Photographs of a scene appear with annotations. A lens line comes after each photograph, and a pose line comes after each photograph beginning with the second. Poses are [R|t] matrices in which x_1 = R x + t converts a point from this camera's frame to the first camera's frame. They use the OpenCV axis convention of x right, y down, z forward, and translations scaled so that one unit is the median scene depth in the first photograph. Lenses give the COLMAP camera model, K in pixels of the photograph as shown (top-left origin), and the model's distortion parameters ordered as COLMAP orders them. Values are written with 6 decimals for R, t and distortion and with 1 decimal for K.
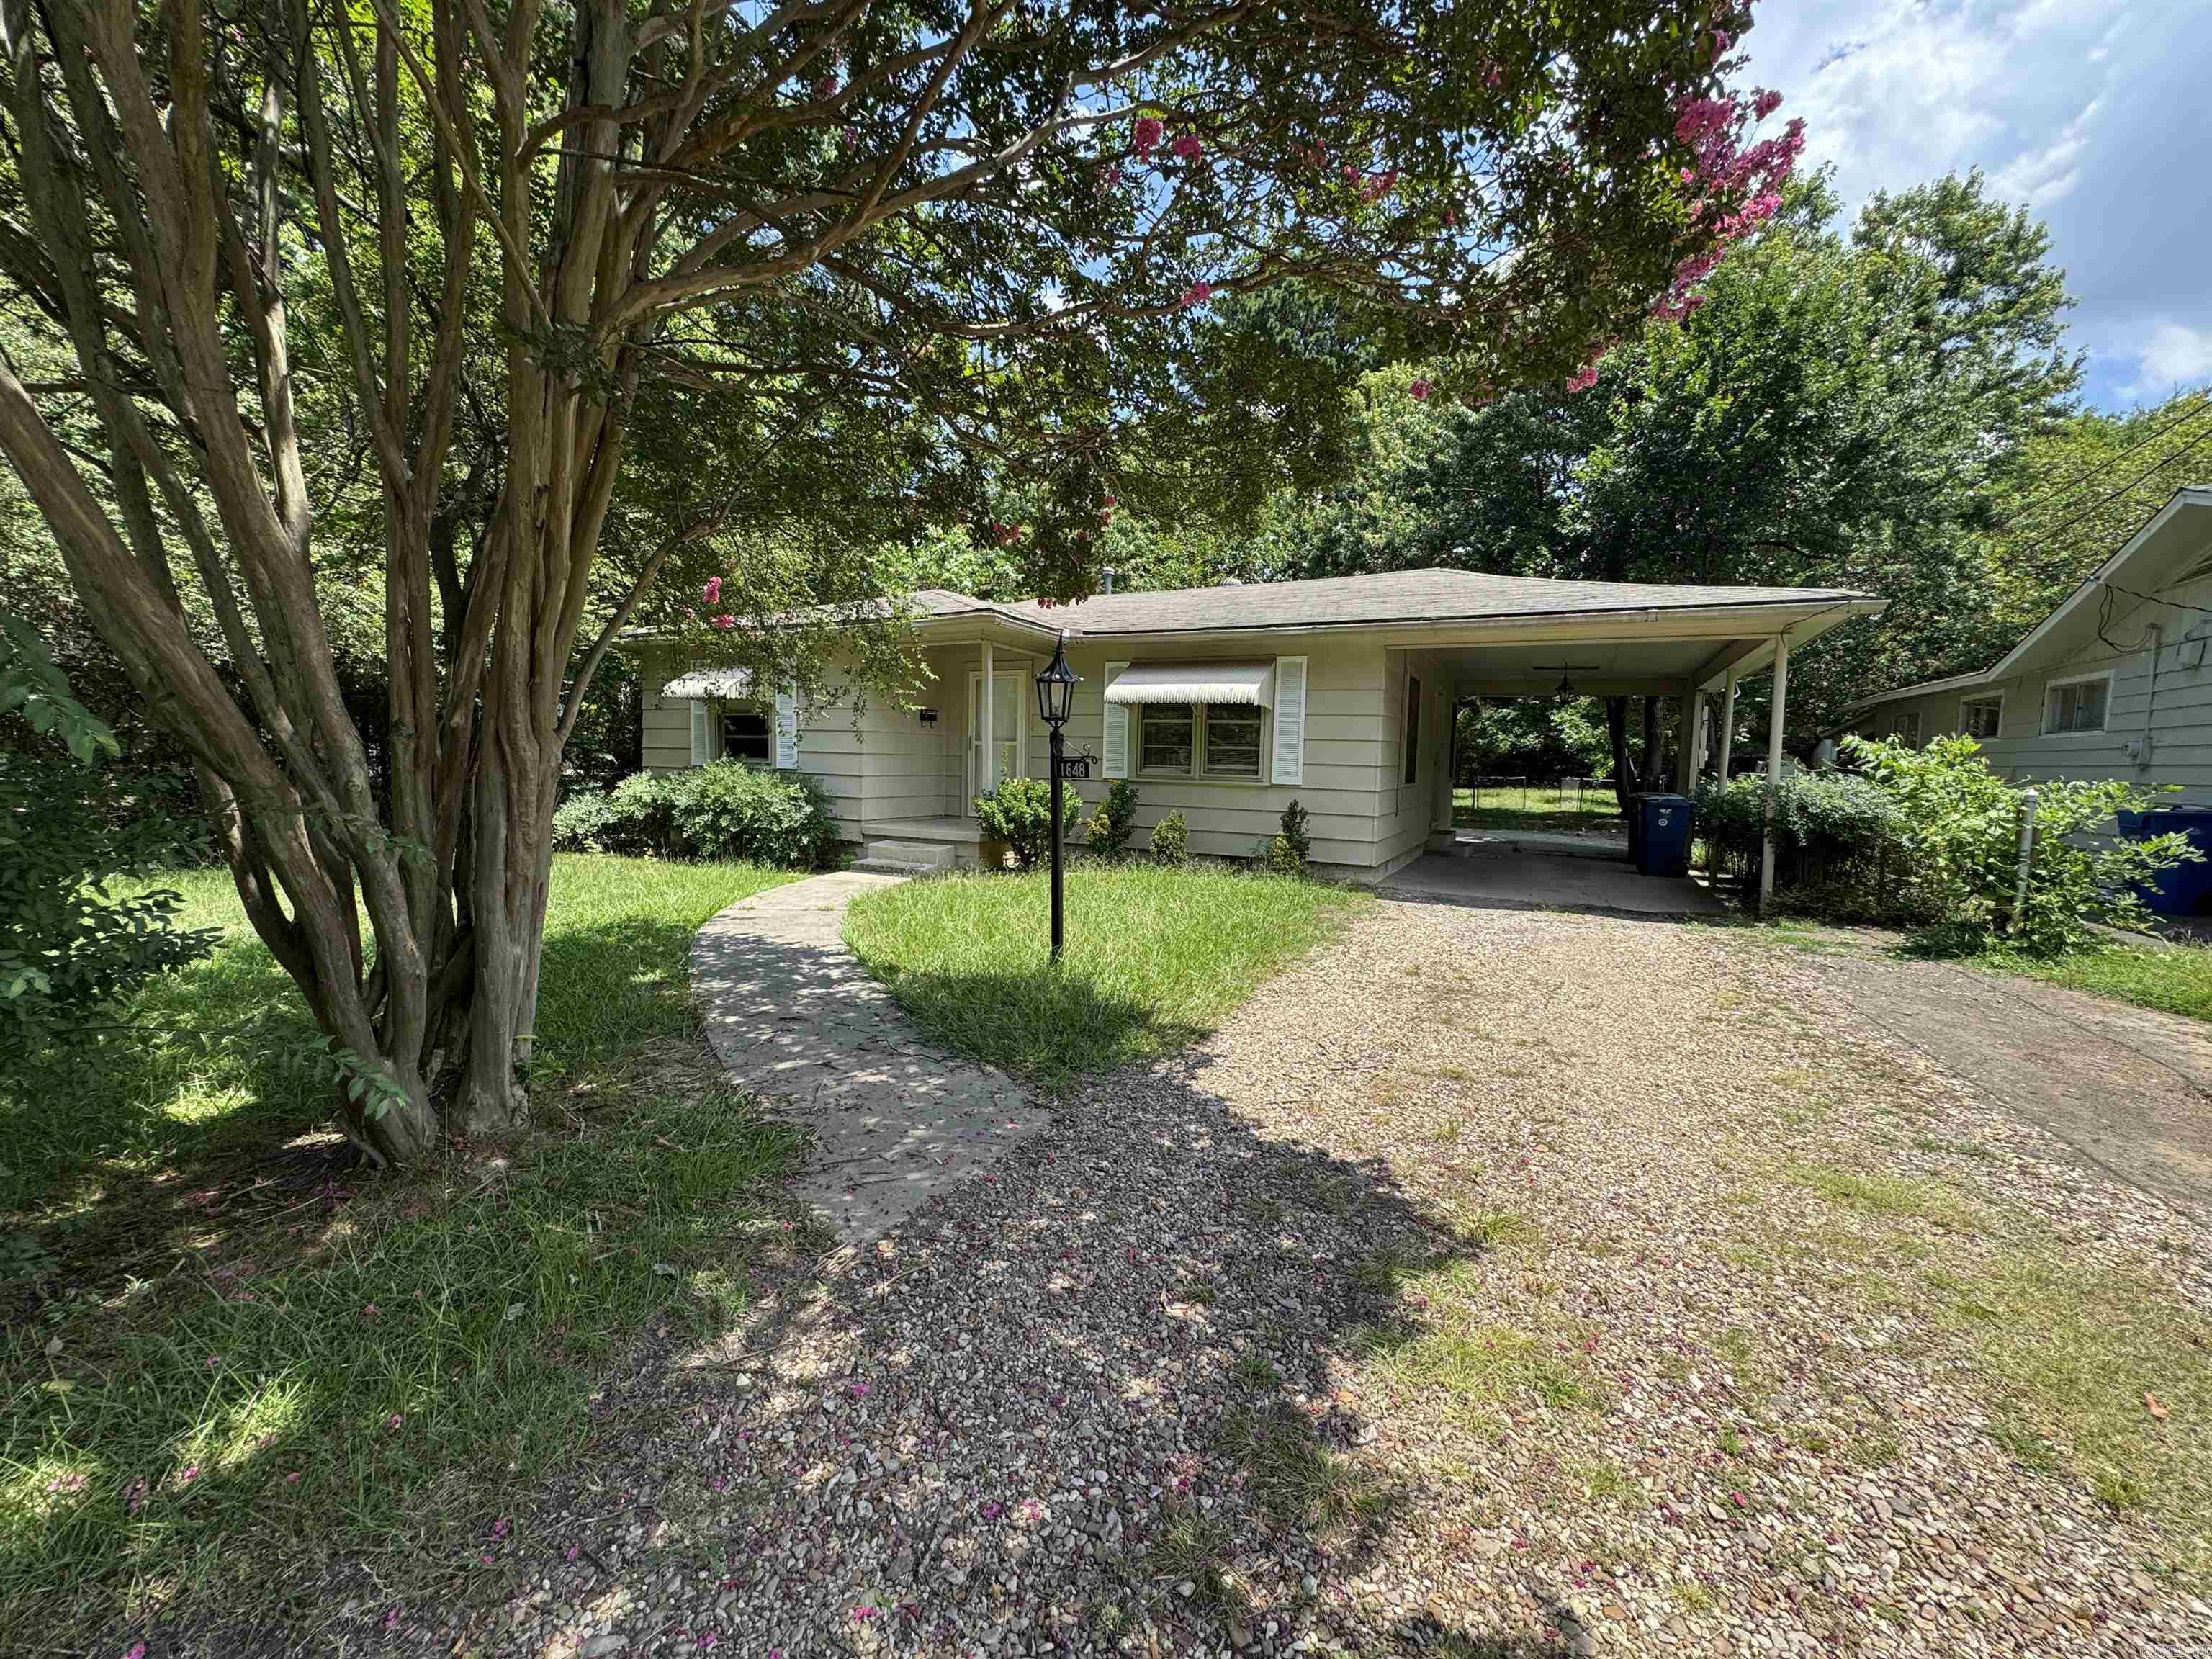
lens RADIAL K [[887.7, 0, 1106.8], [0, 887.7, 818.0], [0, 0, 1]] dist [-0.002128, 0.000487]
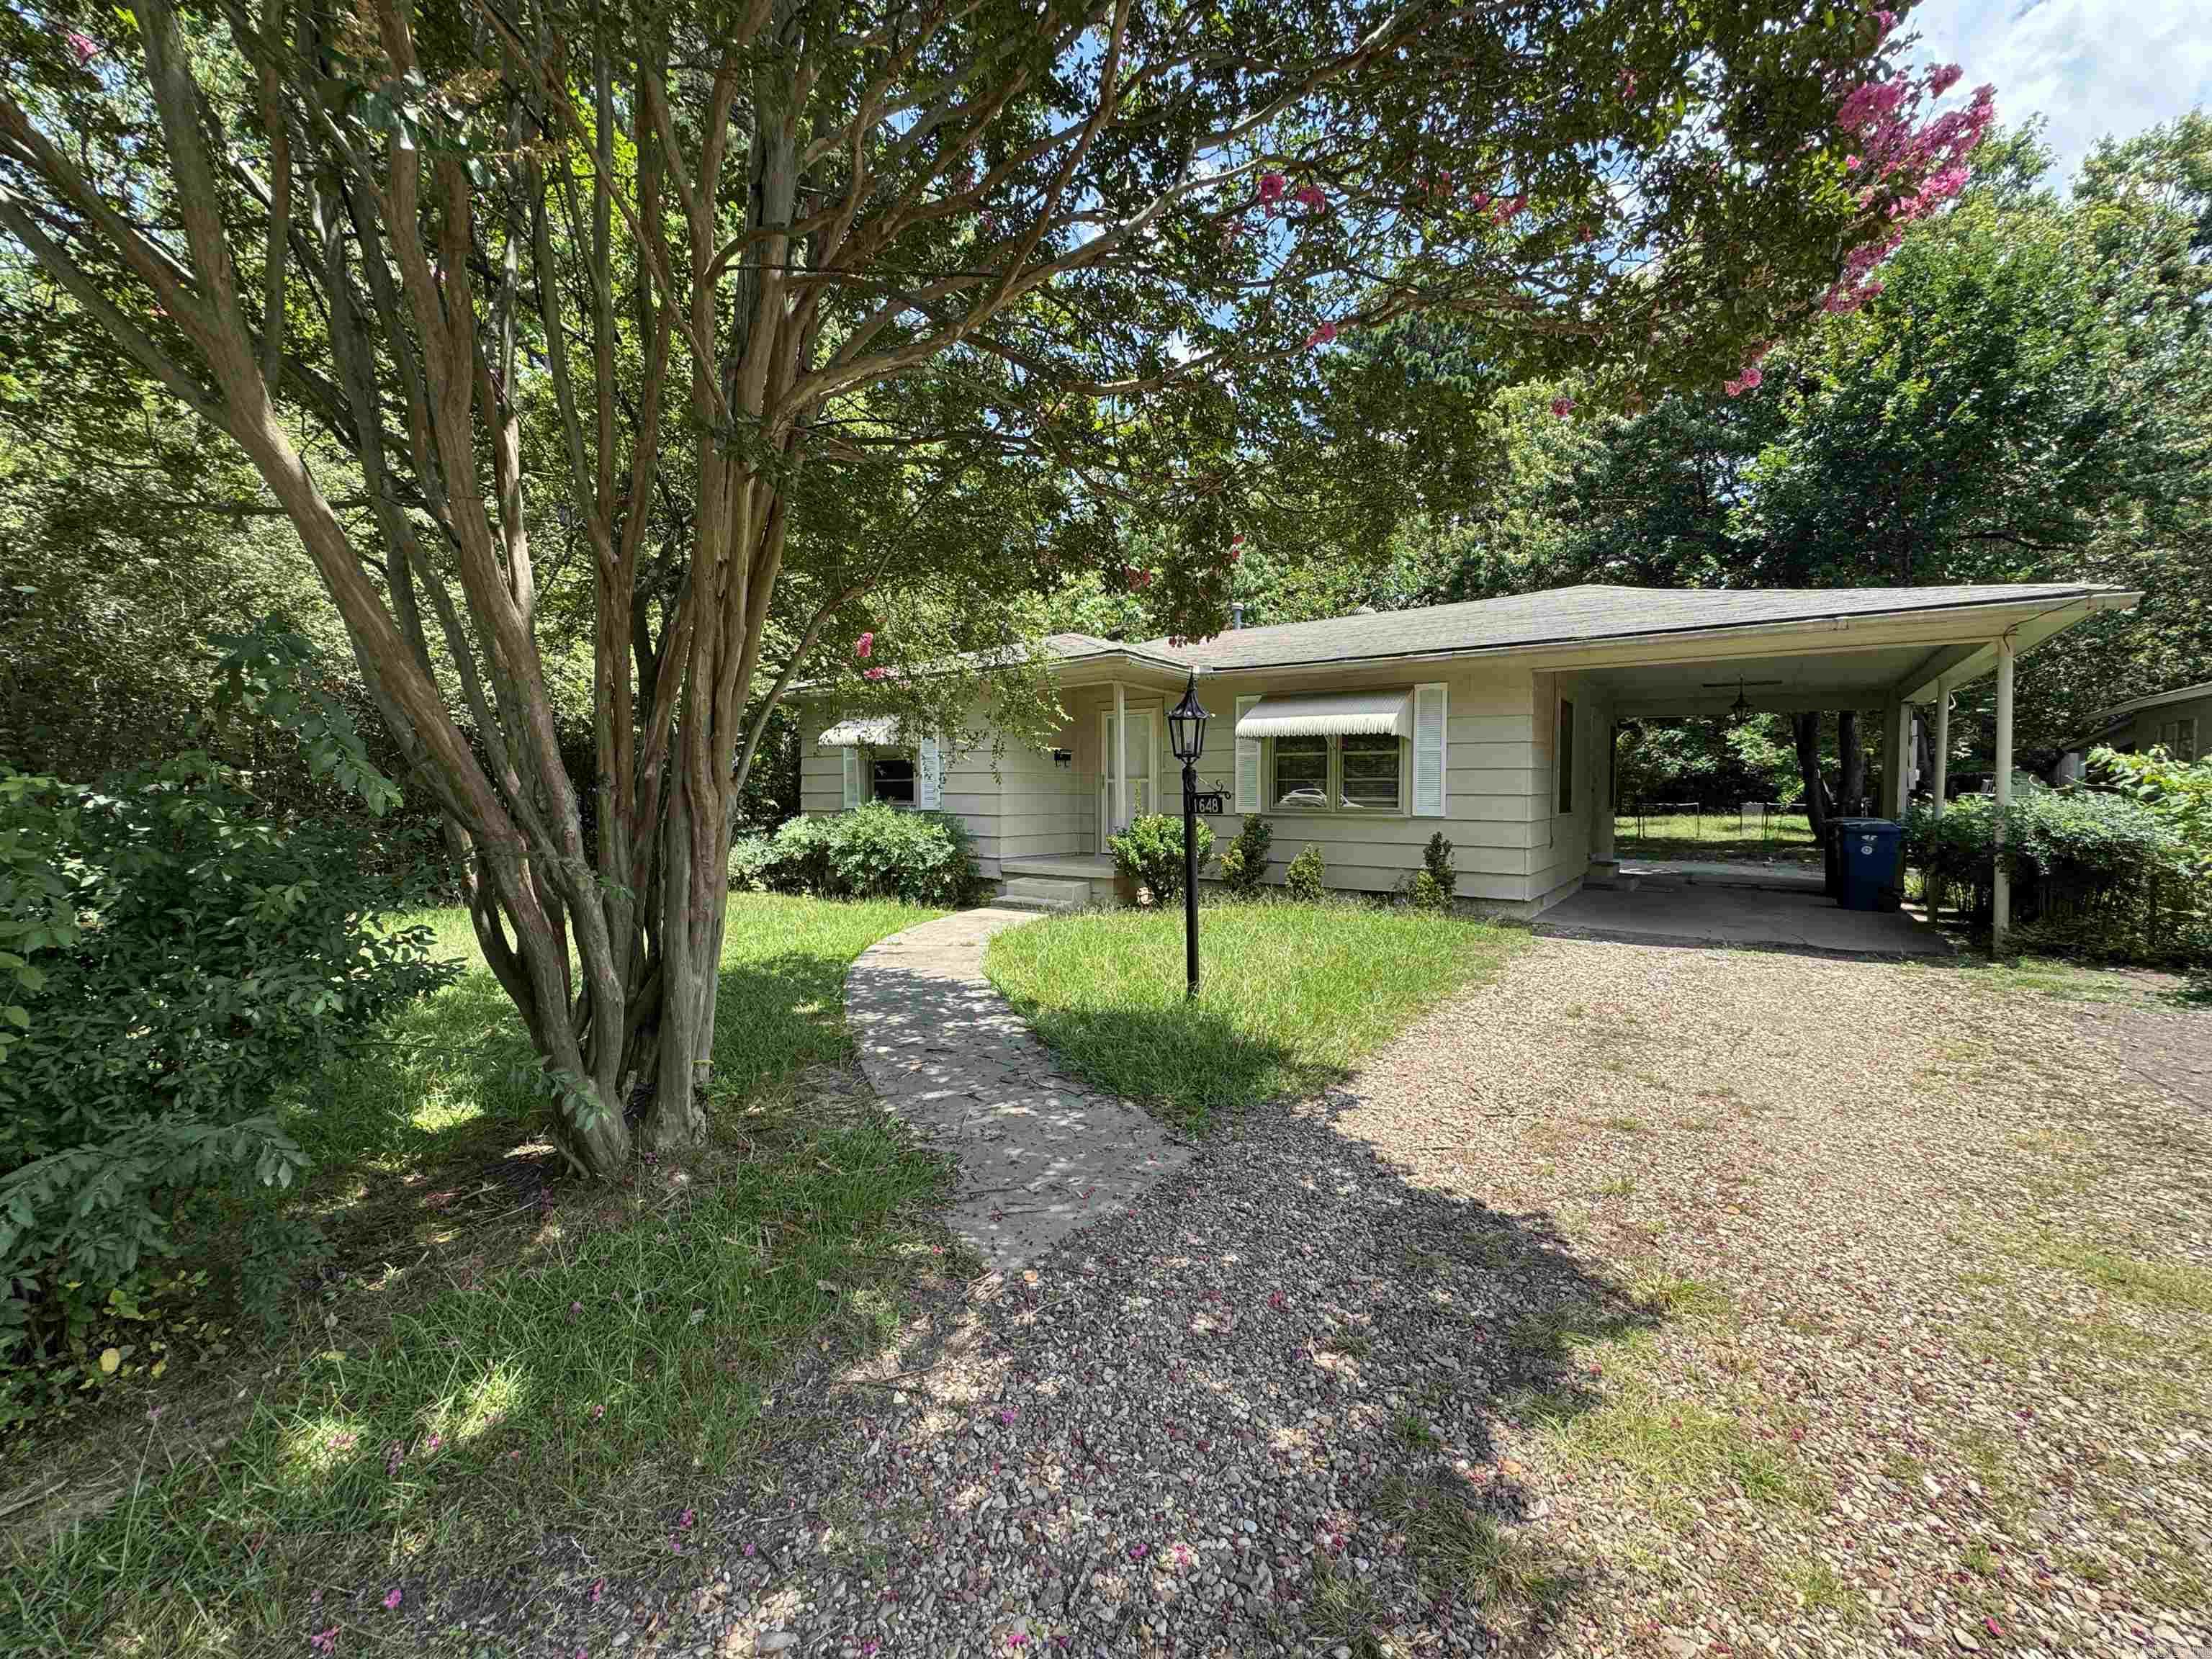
lens RADIAL K [[887.7, 0, 1106.8], [0, 887.7, 818.0], [0, 0, 1]] dist [-0.002128, 0.000487]
pose [[0.988855, -0.018406, -0.147740, -0.001938], [0.012388, 0.999060, -0.041551, 0.000309], [0.148366, 0.039258, 0.988153, -0.010151]]
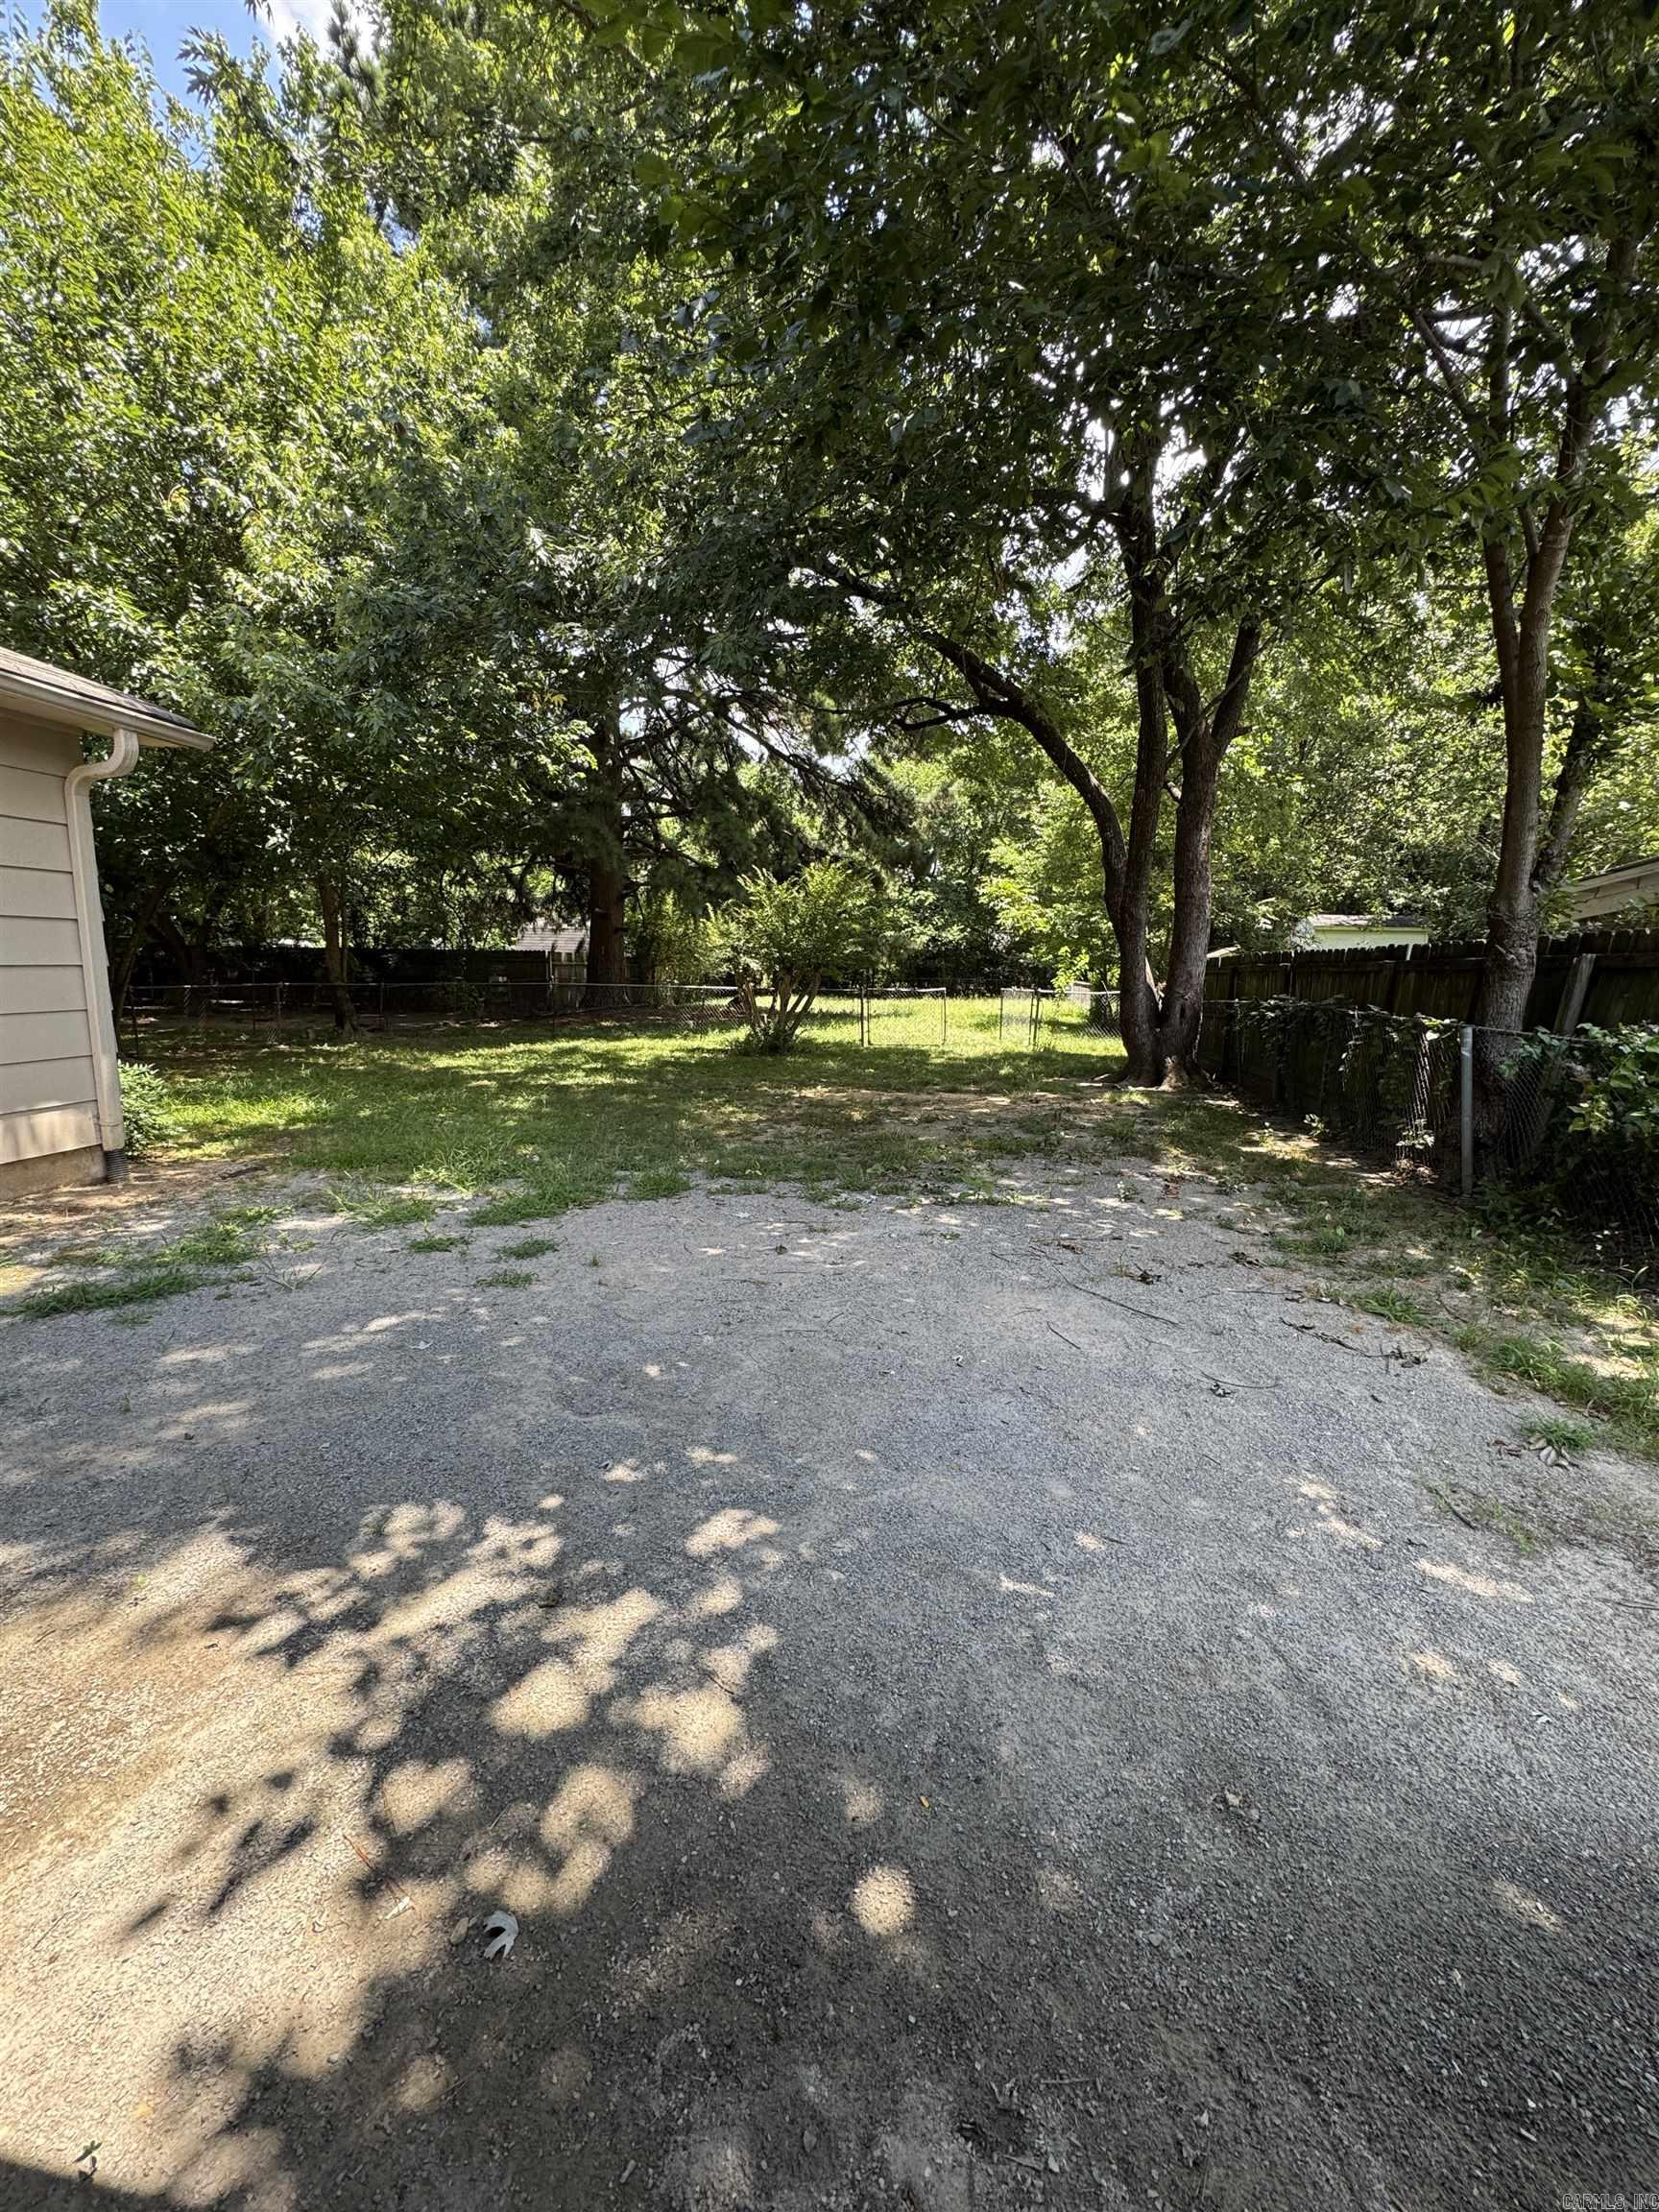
lens RADIAL K [[882.2, 0, 836.2], [0, 882.2, 1103.9], [0, 0, 1]] dist [-0.003263, 0.000388]
pose [[0.950825, -0.052200, 0.305300, 2.212709], [0.023016, 0.994878, 0.098424, -0.291755], [-0.308874, -0.086558, 0.947156, 4.669848]]
